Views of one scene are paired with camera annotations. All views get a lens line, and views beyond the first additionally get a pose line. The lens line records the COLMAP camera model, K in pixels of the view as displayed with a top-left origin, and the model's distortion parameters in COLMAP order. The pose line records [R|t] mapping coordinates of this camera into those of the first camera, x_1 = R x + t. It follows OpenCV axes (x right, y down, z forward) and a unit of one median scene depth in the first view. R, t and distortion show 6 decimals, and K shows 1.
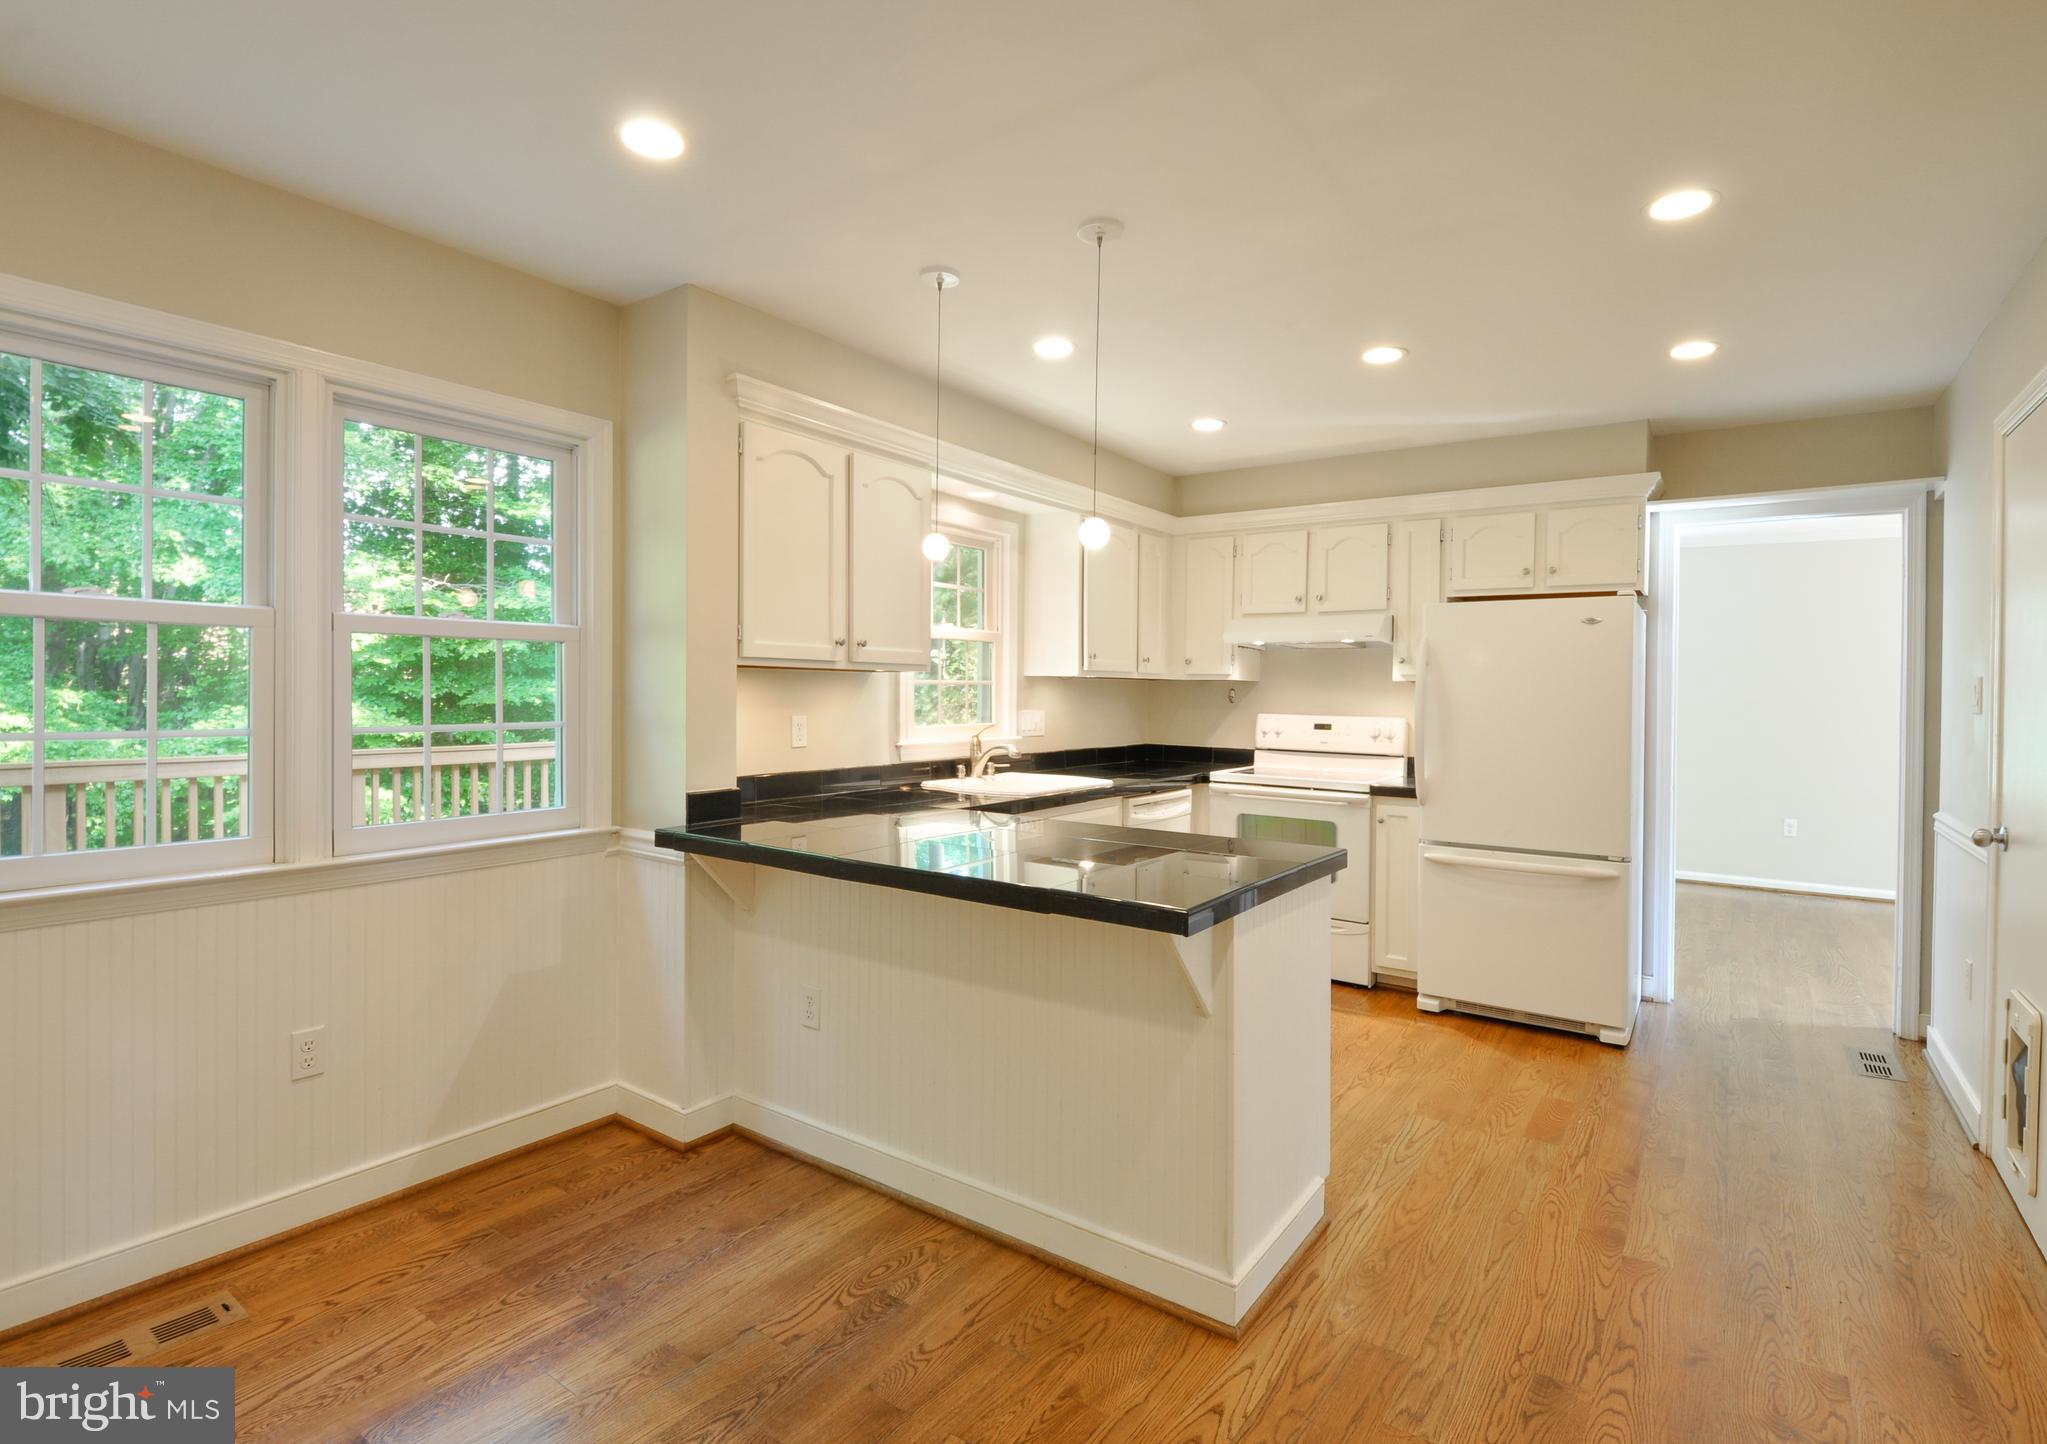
lens RADIAL K [[1005.6, 0, 1018.7], [0, 1005.6, 695.0], [0, 0, 1]] dist [0.000097, -0.001090]
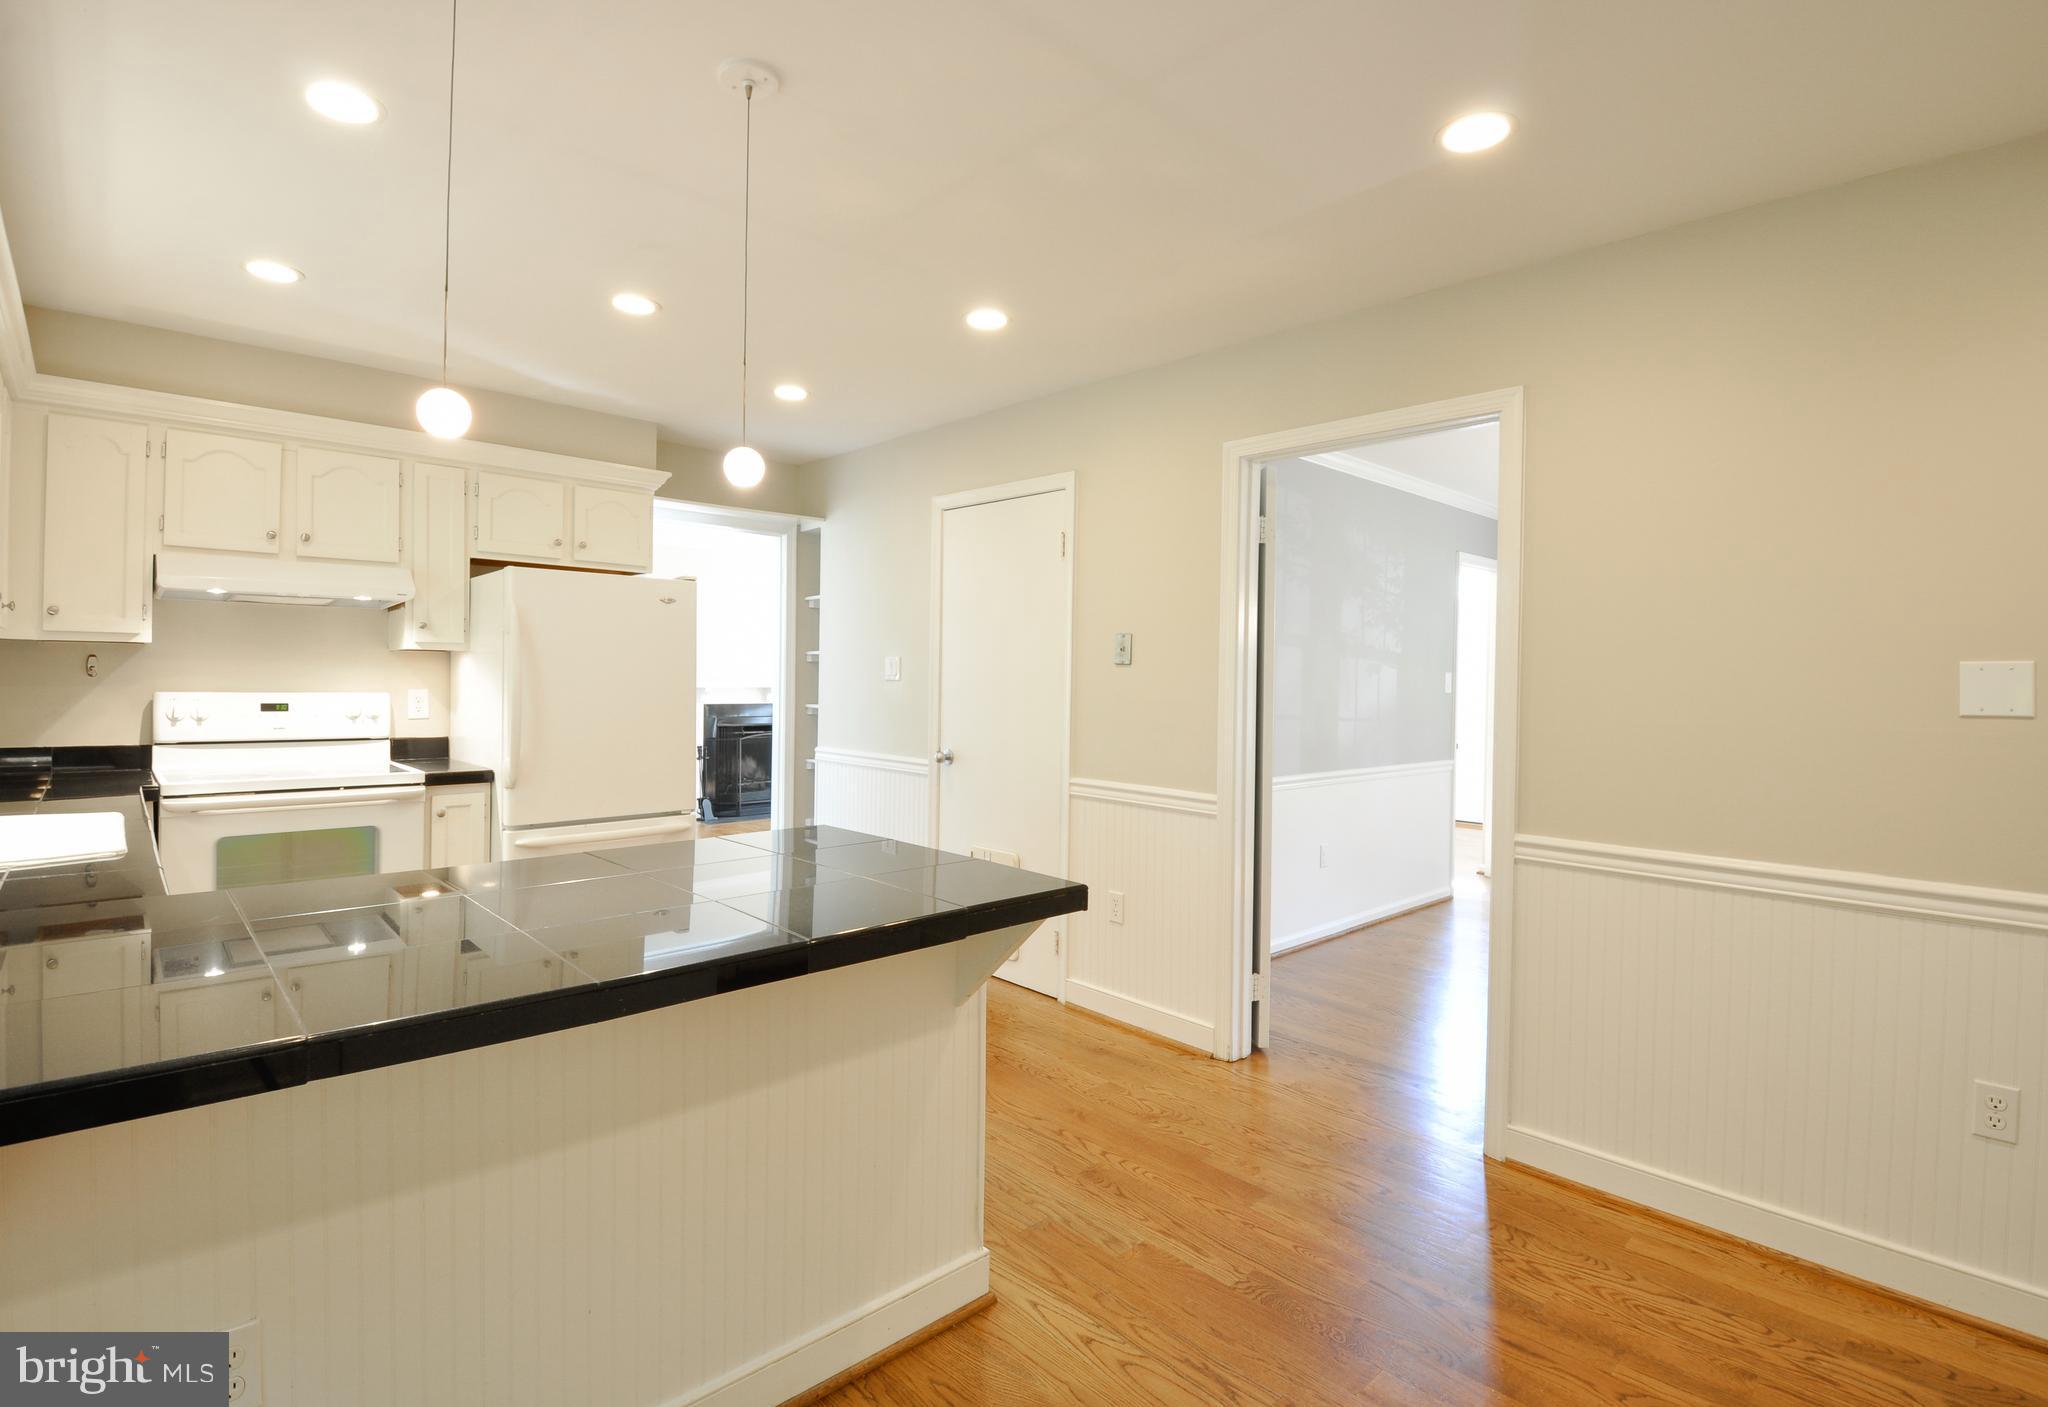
lens RADIAL K [[999.2, 0, 981.0], [0, 999.2, 673.4], [0, 0, 1]] dist [-0.001392, -0.000377]
pose [[0.217535, -0.005896, 0.976035, -0.386916], [-0.006883, 0.999948, 0.007574, -0.003807], [-0.976028, -0.008366, 0.217483, 0.395912]]
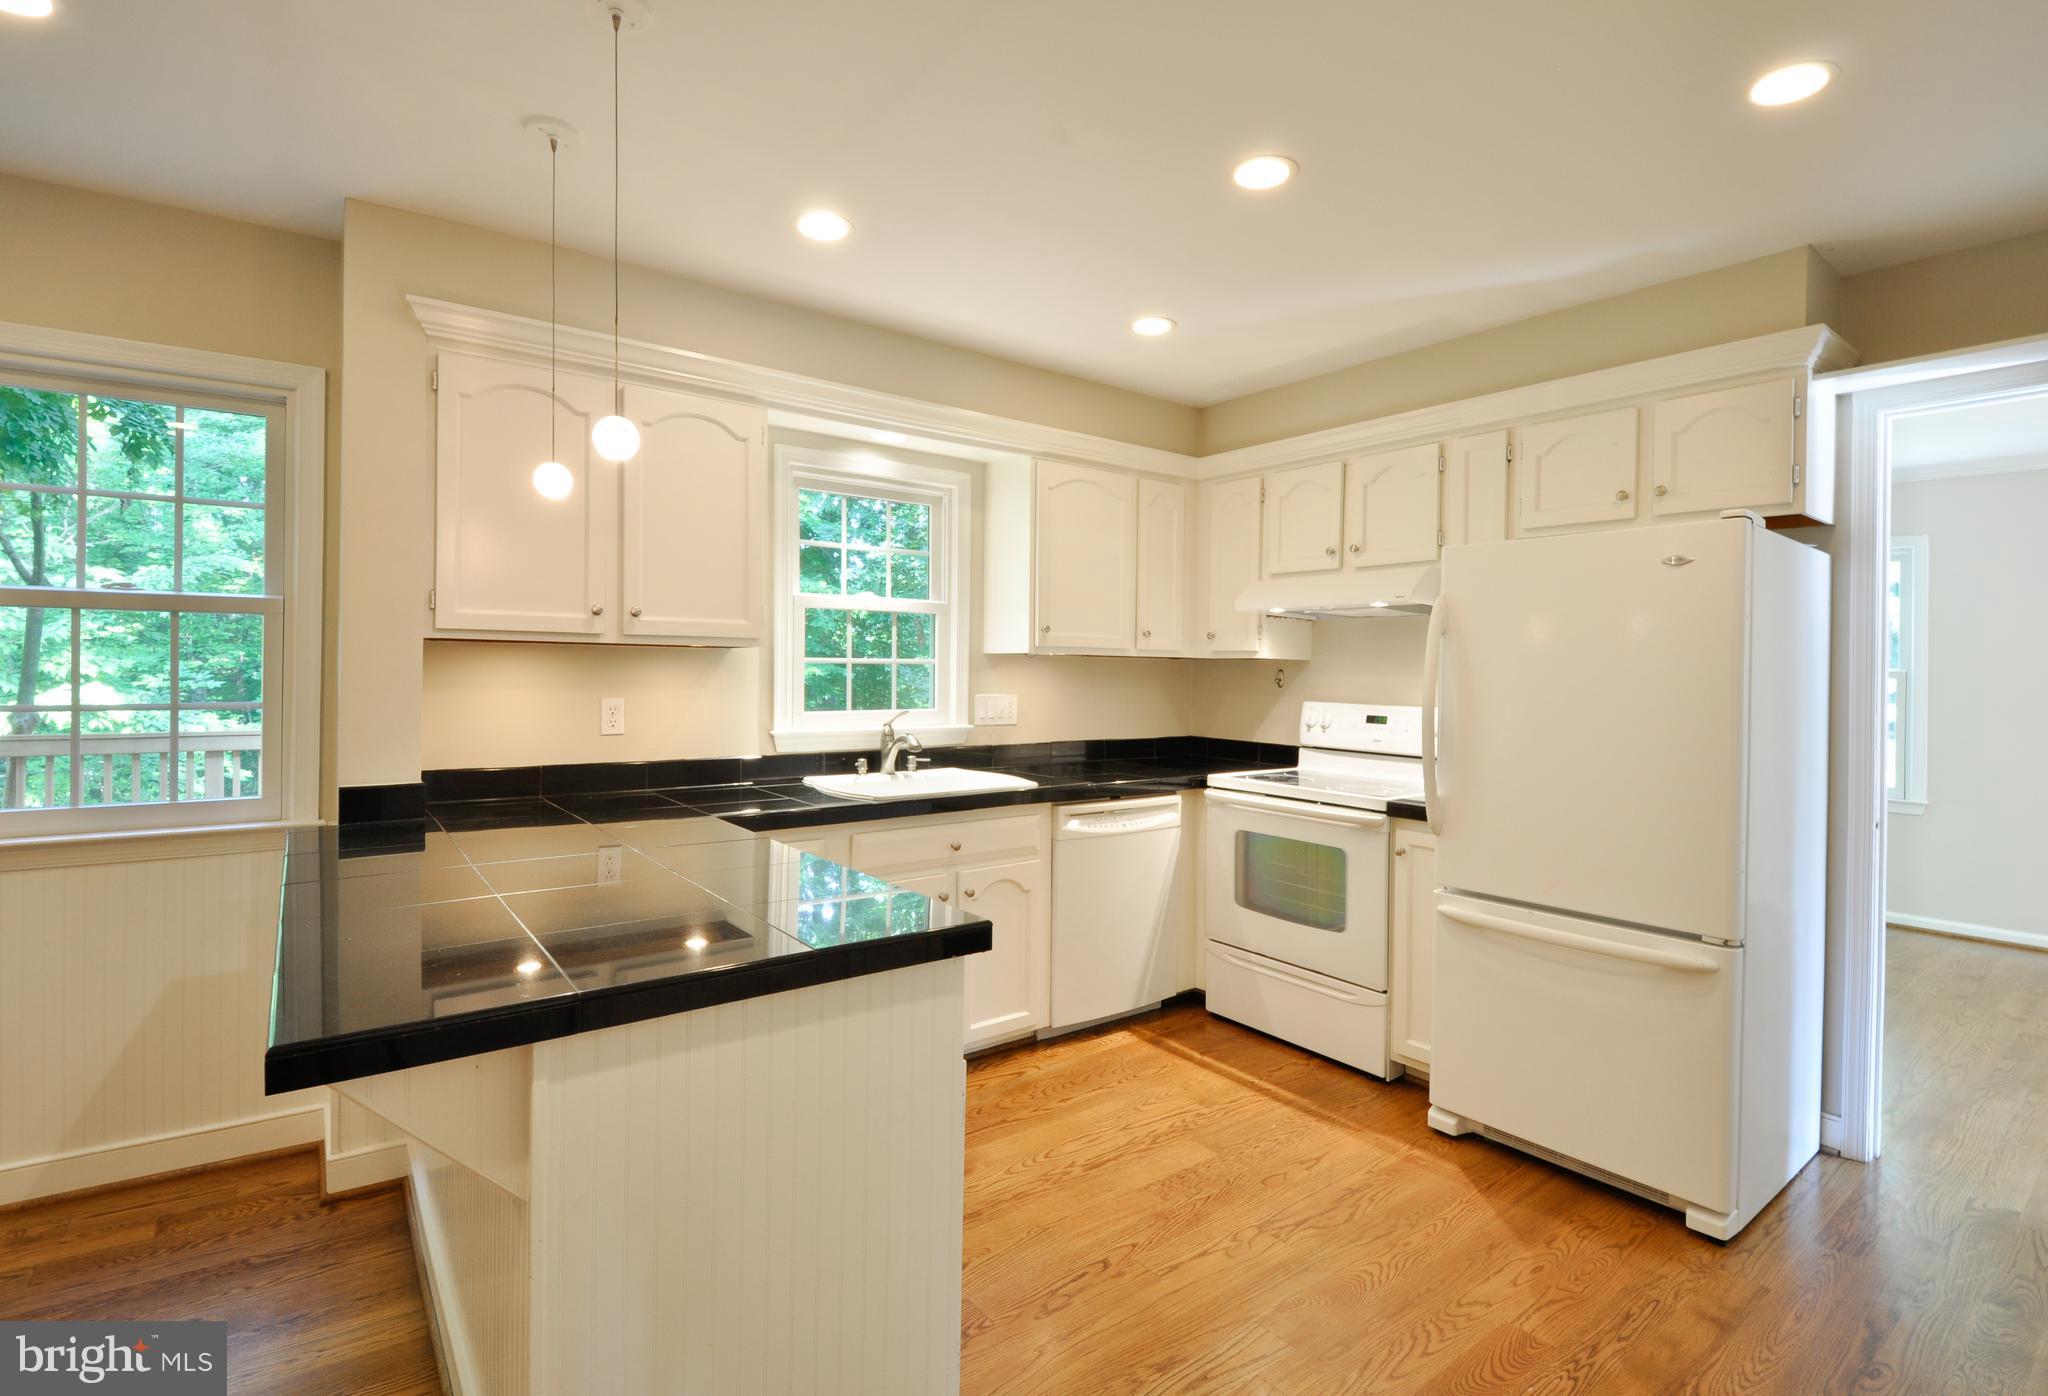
lens RADIAL K [[970.8, 0, 1028.5], [0, 970.8, 672.2], [0, 0, 1]] dist [-0.003610, -0.012243]
pose [[0.953628, 0.001618, -0.300982, 0.336259], [-0.003747, 0.999972, -0.006497, 0.002037], [0.300963, 0.007324, 0.953608, 0.274461]]
